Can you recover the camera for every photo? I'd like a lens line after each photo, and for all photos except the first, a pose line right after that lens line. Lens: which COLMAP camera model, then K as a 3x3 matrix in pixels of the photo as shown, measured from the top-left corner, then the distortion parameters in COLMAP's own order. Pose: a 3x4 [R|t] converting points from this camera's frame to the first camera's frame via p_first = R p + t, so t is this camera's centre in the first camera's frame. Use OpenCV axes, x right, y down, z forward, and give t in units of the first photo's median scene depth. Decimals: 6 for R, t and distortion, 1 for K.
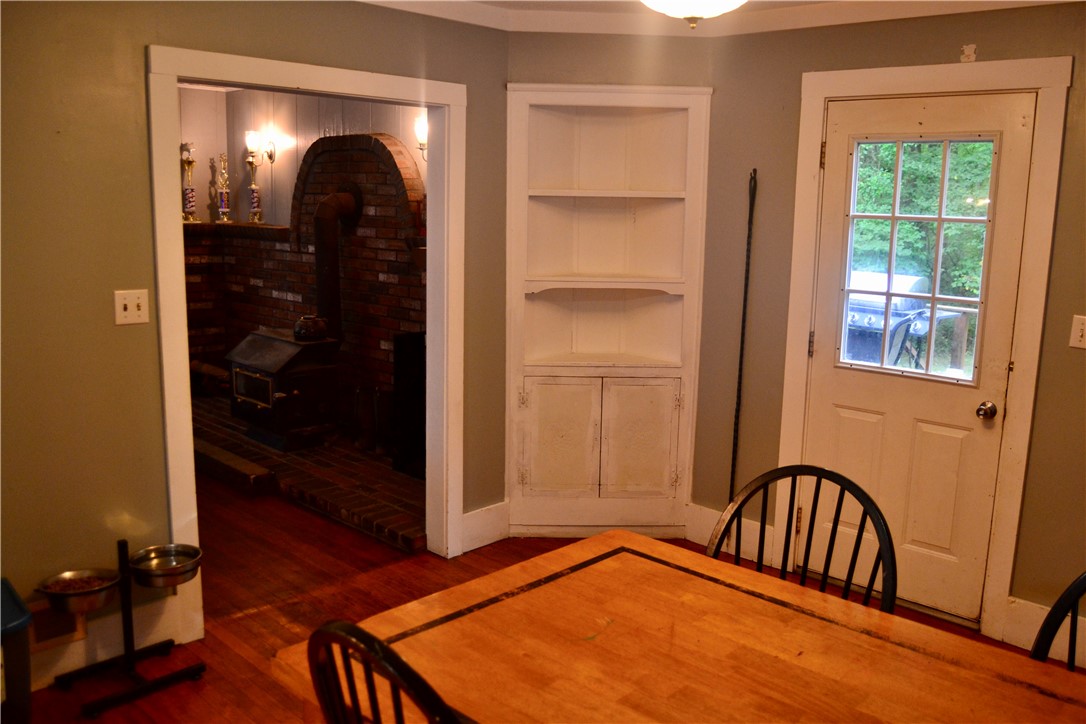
lens RADIAL K [[917.7, 0, 541.0], [0, 917.7, 375.4], [0, 0, 1]] dist [-0.082073, 0.003918]
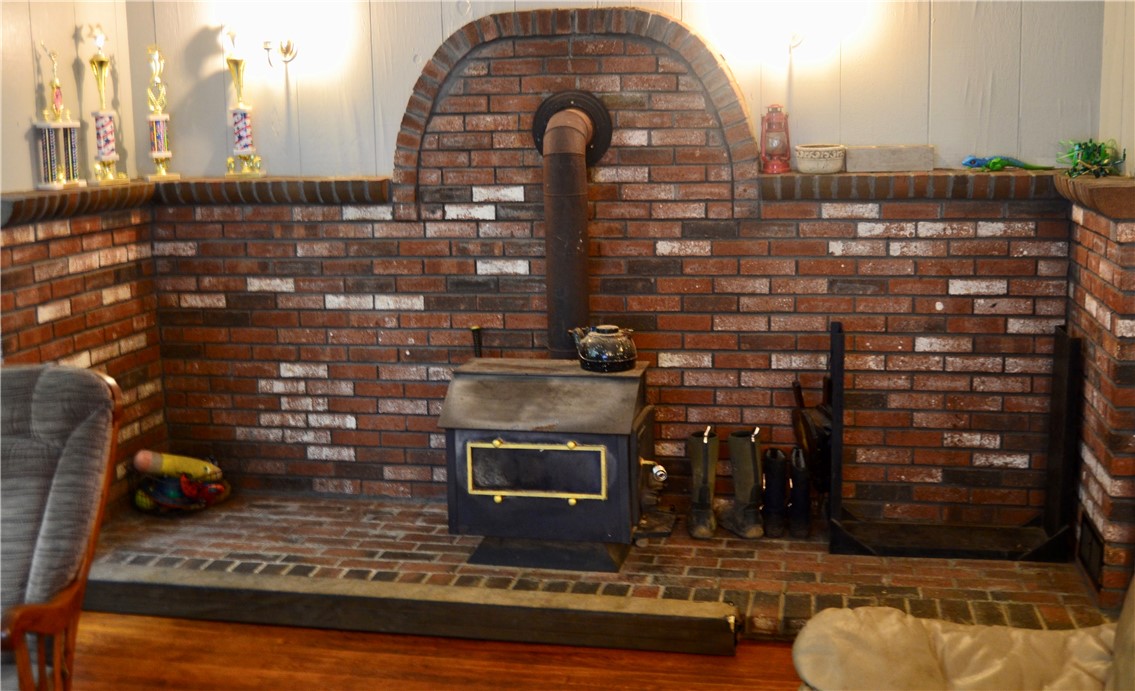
lens RADIAL K [[1286.9, 0, 569.9], [0, 1286.9, 327.1], [0, 0, 1]] dist [-0.061774, 0.000000]
pose [[0.838896, -0.130920, 0.528312, -0.667197], [0.140885, 0.989791, 0.021570, -0.081627], [-0.525742, 0.056336, 0.848777, 0.317433]]
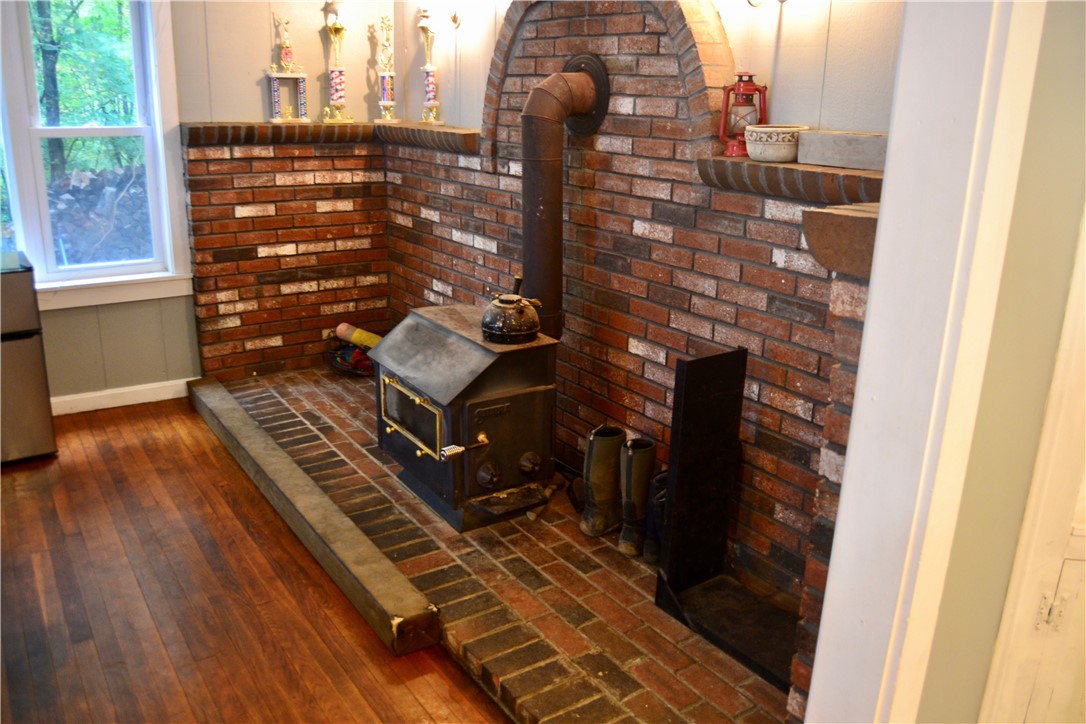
lens RADIAL K [[865.6, 0, 549.7], [0, 865.6, 365.1], [0, 0, 1]] dist [-0.085768, 0.016893]
pose [[0.981244, 0.059092, -0.183489, -0.124614], [-0.038219, 0.992598, 0.115280, -0.081717], [0.188943, -0.106105, 0.976239, 0.462212]]
